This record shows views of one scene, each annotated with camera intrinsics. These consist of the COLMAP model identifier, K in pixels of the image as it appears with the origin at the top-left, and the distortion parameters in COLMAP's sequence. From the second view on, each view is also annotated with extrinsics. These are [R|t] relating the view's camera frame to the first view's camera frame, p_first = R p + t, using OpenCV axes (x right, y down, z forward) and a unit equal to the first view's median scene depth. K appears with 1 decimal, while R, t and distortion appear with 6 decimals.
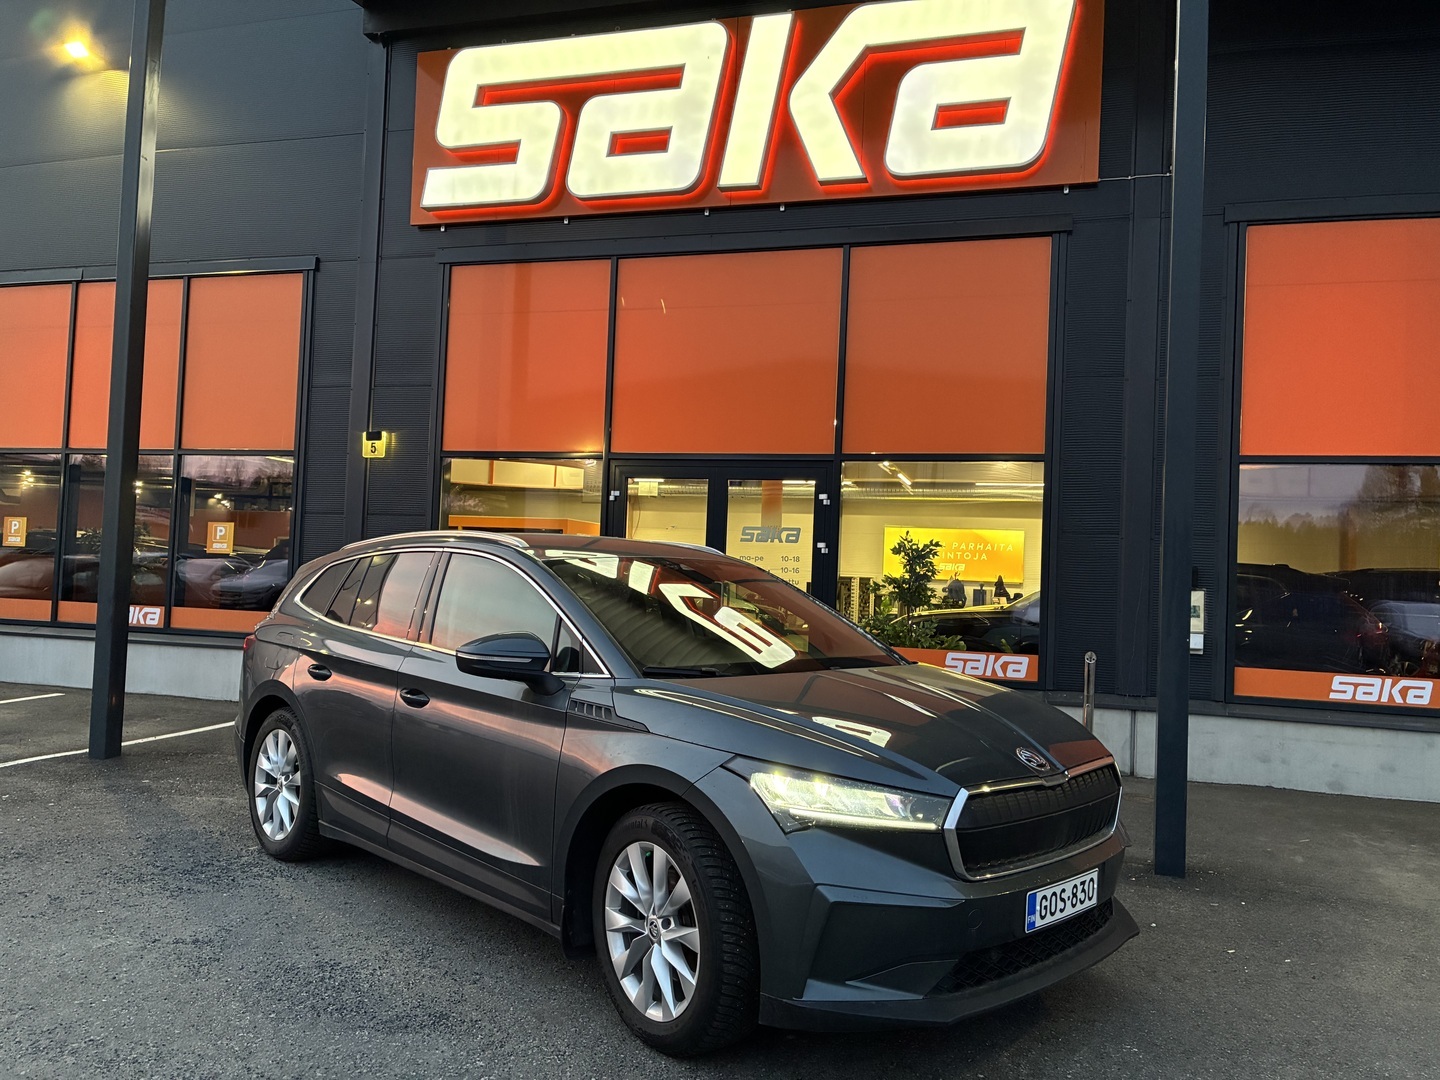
lens RADIAL K [[1110.1, 0, 720.2], [0, 1110.1, 565.3], [0, 0, 1]] dist [0.060423, -0.073058]
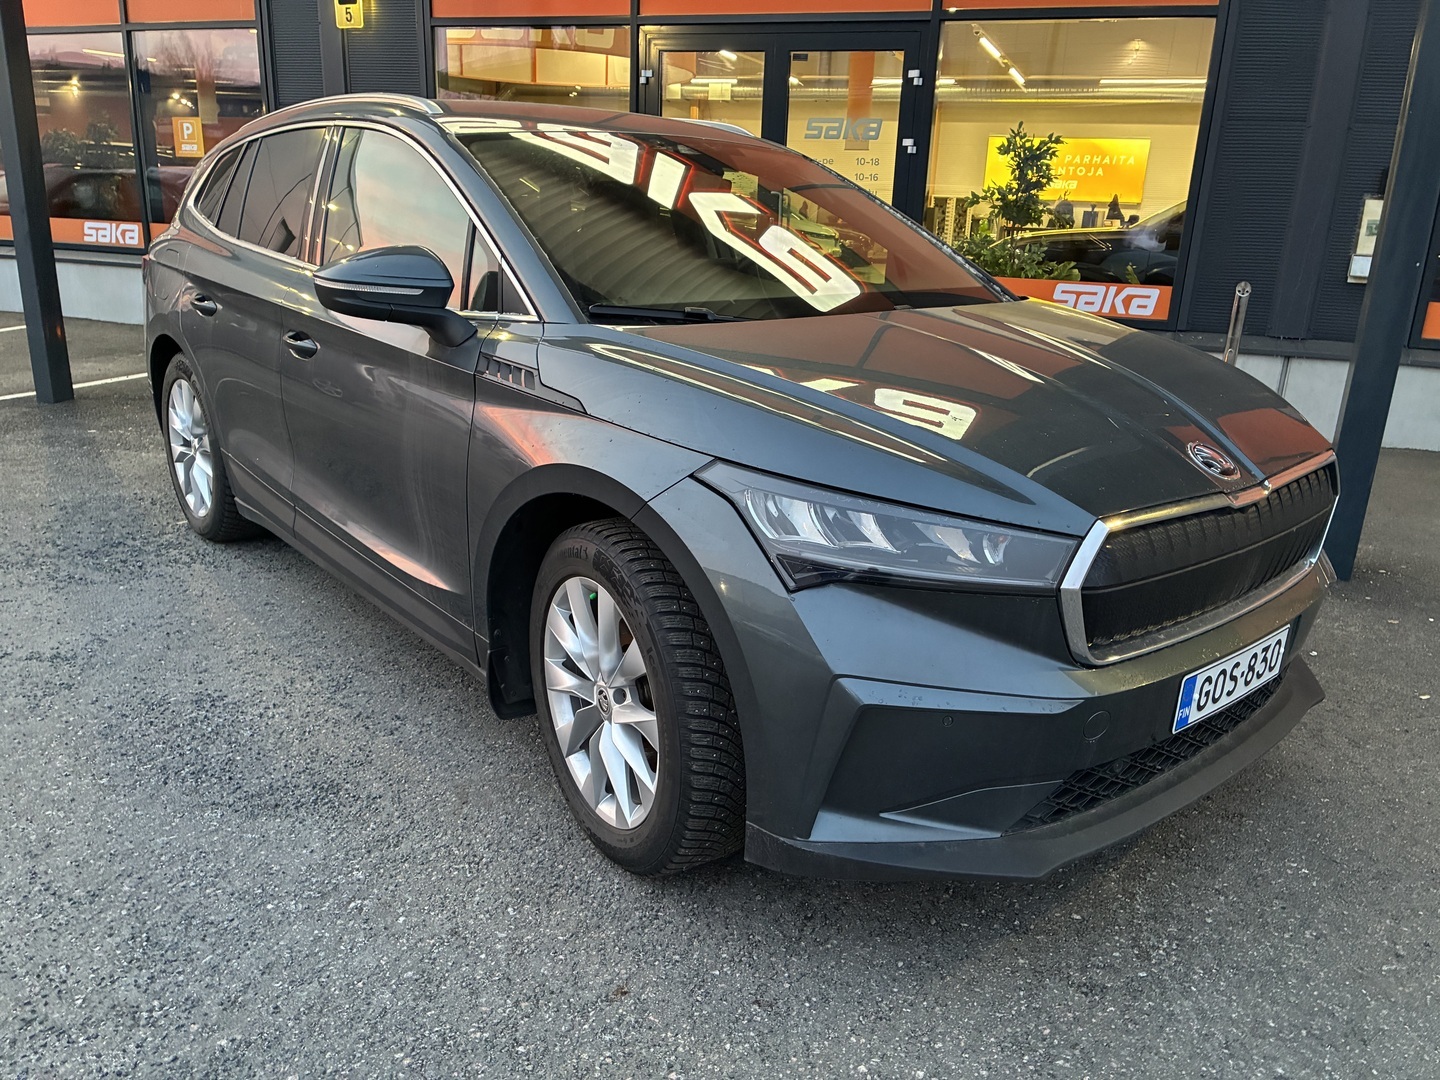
lens RADIAL K [[1110.1, 0, 720.2], [0, 1110.1, 565.3], [0, 0, 1]] dist [0.060423, -0.073058]
pose [[0.997285, 0.022293, -0.070180, 0.043687], [0.001335, 0.947438, 0.319936, 0.024711], [0.073624, -0.319161, 0.944836, 0.303745]]
